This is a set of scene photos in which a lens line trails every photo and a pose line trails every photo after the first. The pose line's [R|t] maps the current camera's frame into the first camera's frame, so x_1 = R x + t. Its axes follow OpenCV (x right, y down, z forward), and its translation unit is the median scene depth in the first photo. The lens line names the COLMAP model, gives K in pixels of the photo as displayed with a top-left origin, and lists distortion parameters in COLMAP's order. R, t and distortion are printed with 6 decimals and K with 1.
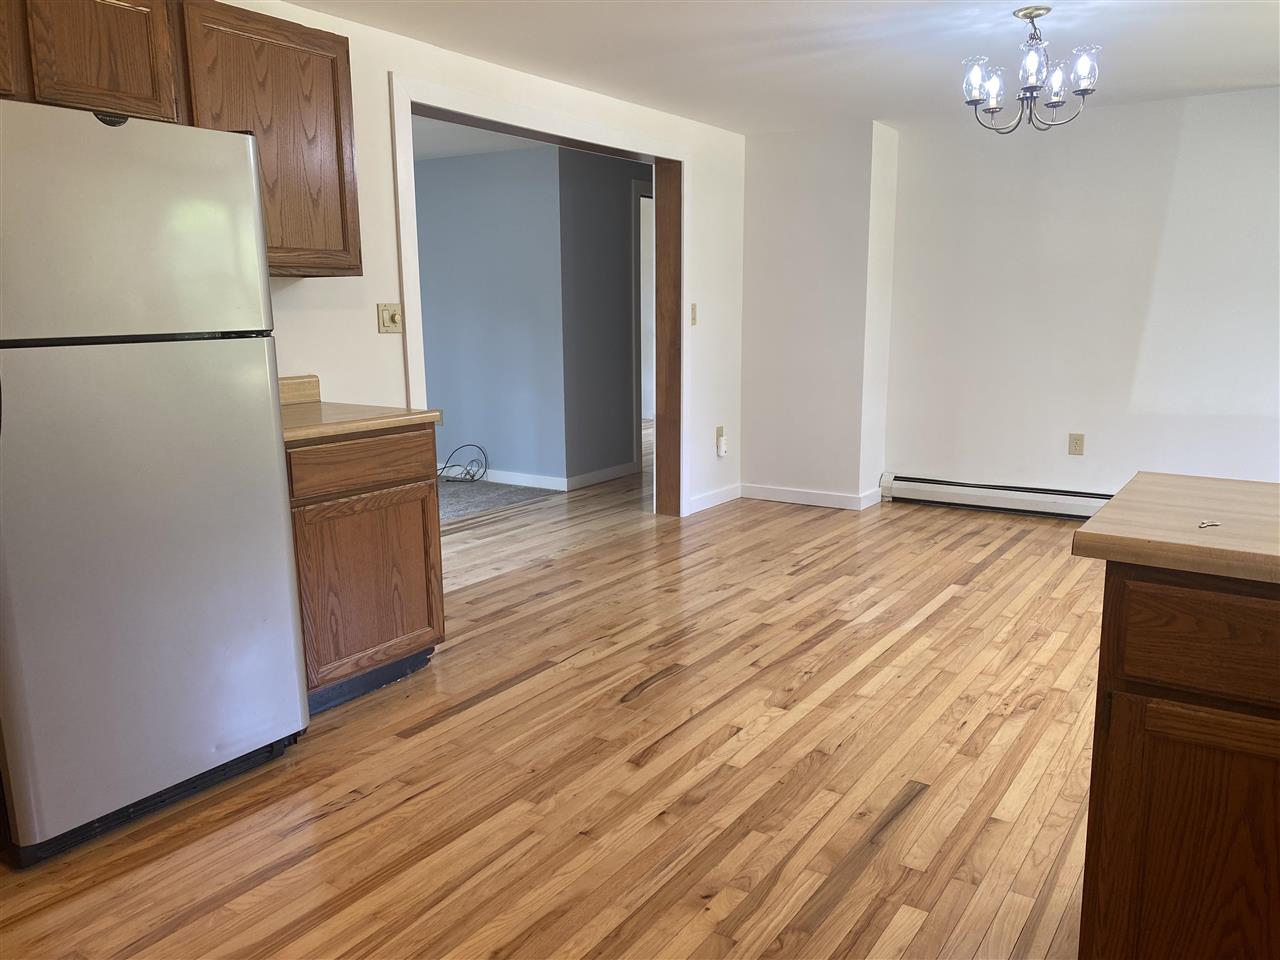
lens RADIAL K [[978.3, 0, 645.8], [0, 978.3, 484.6], [0, 0, 1]] dist [0.051394, -0.058243]
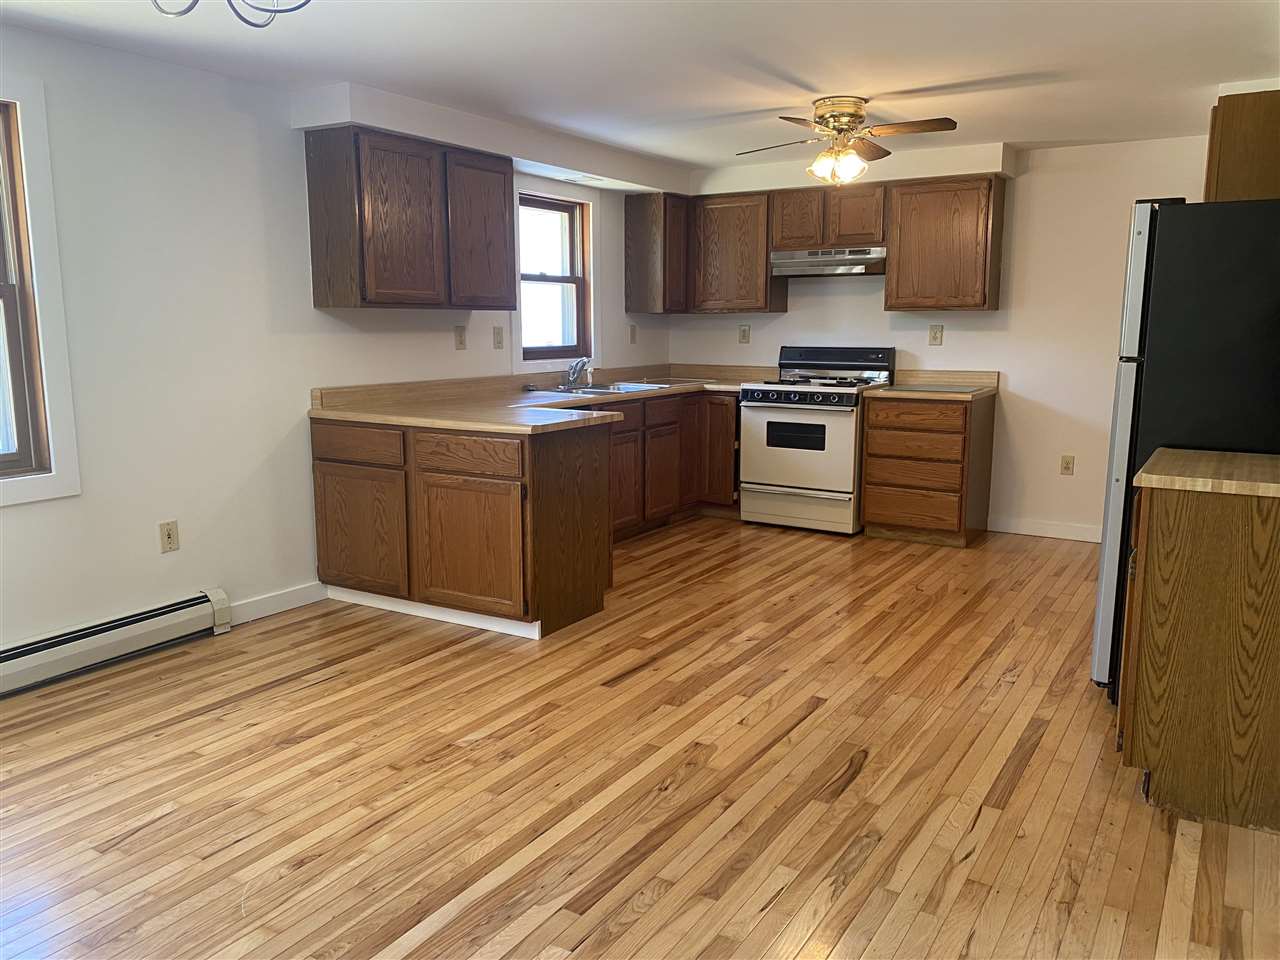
lens RADIAL K [[978.3, 0, 643.5], [0, 978.3, 462.0], [0, 0, 1]] dist [0.051394, -0.058243]
pose [[-0.999387, 0.009800, -0.033604, 0.186869], [-0.001524, 0.946914, 0.321482, -0.300258], [0.034970, 0.321337, -0.946319, 1.527375]]
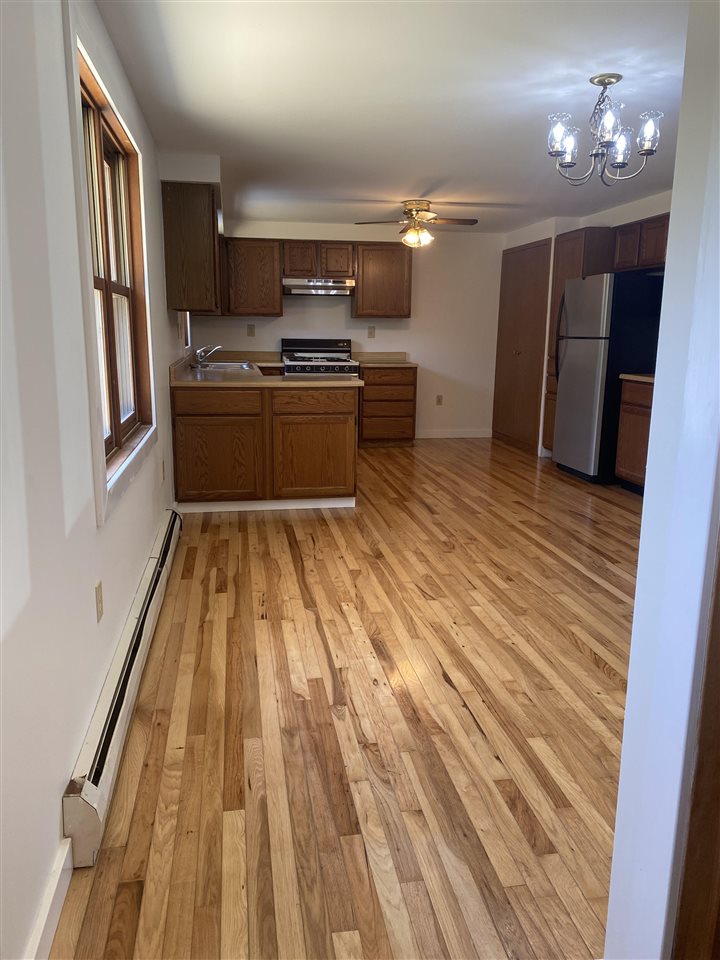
lens RADIAL K [[733.7, 0, 344.5], [0, 733.7, 475.9], [0, 0, 1]] dist [0.051394, -0.058243]
pose [[-0.739215, 0.133997, -0.660004, 1.201554], [-0.123427, 0.936453, 0.328363, -0.278556], [0.662062, 0.324193, -0.675701, 1.476032]]
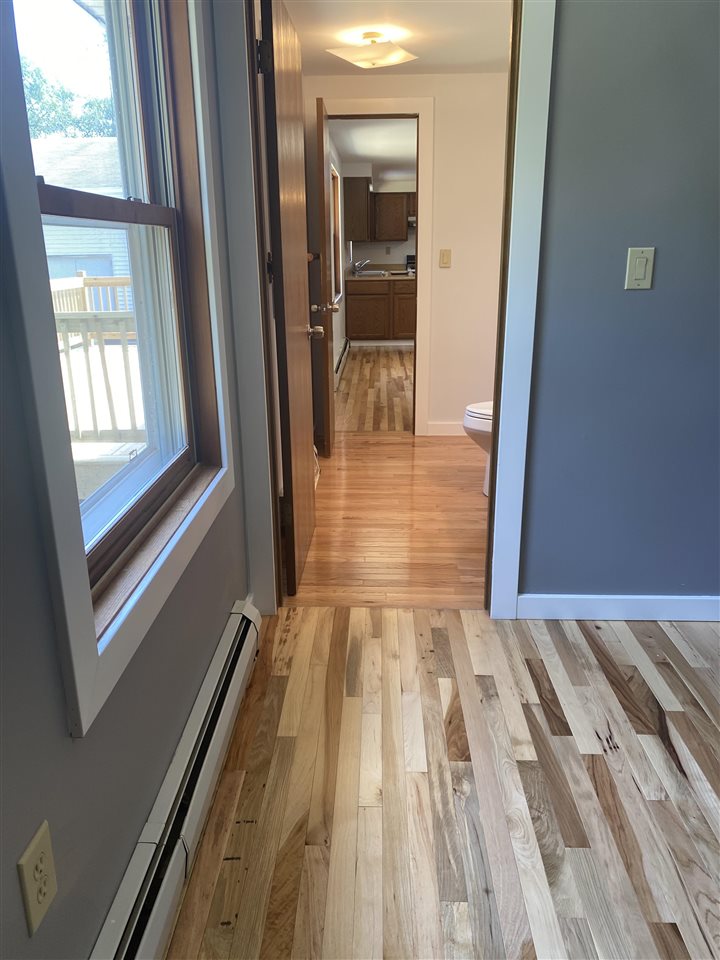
lens RADIAL K [[733.7, 0, 353.8], [0, 733.7, 486.4], [0, 0, 1]] dist [0.051394, -0.058243]
pose [[-0.848262, 0.174852, -0.499878, 1.974224], [-0.083959, 0.887580, 0.452938, -0.504406], [0.522879, 0.426179, -0.738220, 2.628418]]
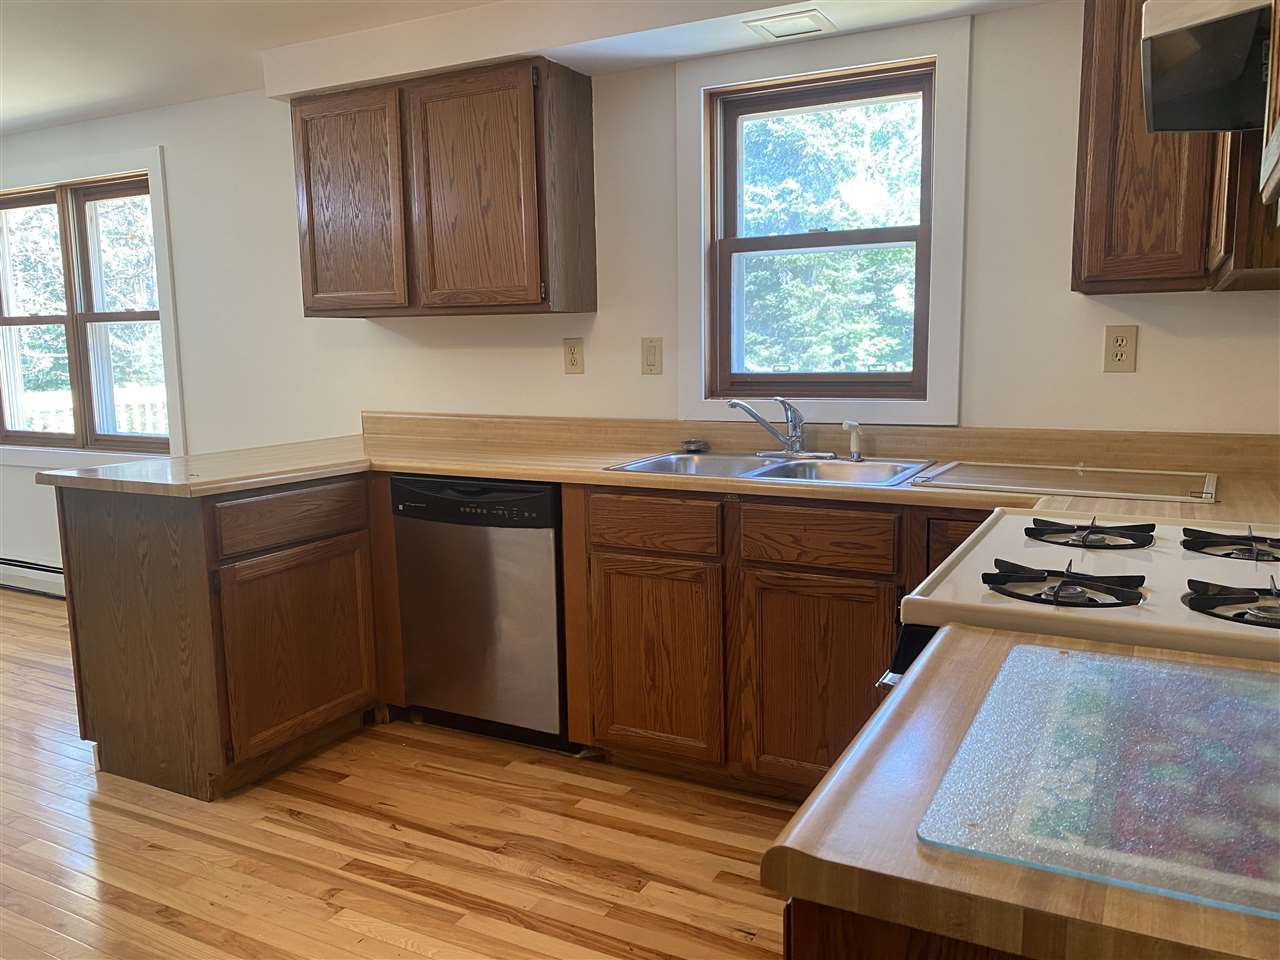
lens RADIAL K [[978.3, 0, 638.7], [0, 978.3, 472.1], [0, 0, 1]] dist [0.051394, -0.058243]
pose [[-0.103824, -0.127210, 0.986427, -0.535110], [0.193596, 0.970233, 0.145498, -0.027924], [-0.975572, 0.206074, -0.076106, 0.139527]]
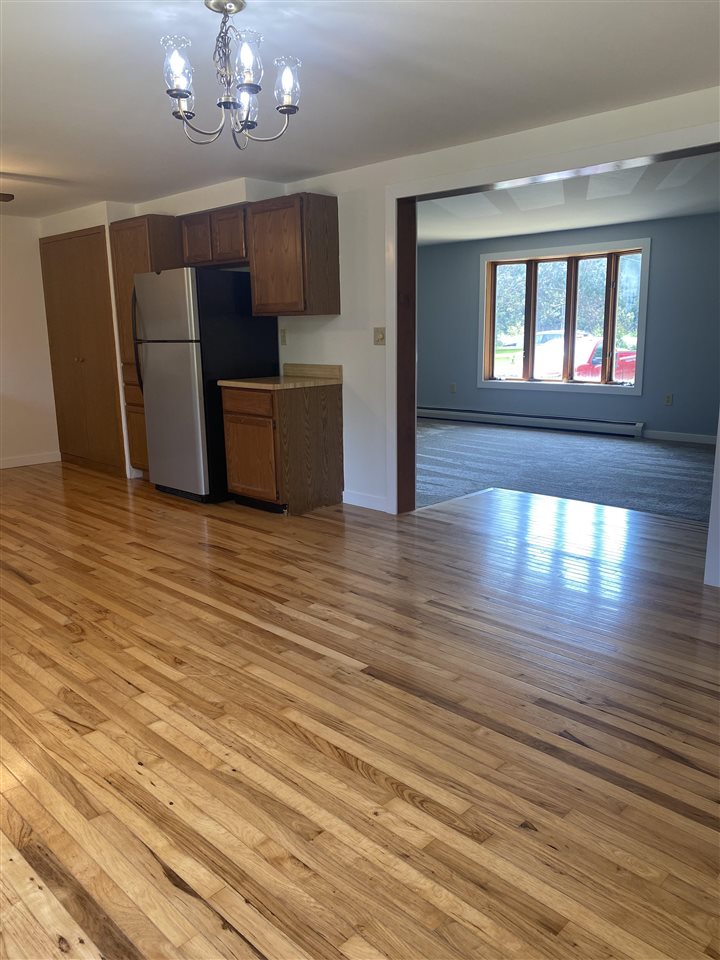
lens RADIAL K [[733.7, 0, 360.0], [0, 733.7, 483.3], [0, 0, 1]] dist [0.051394, -0.058243]
pose [[-0.193188, 0.214550, -0.957417, 1.049738], [-0.158697, 0.956118, 0.246281, -0.241208], [0.968243, 0.199517, -0.150662, 1.253002]]
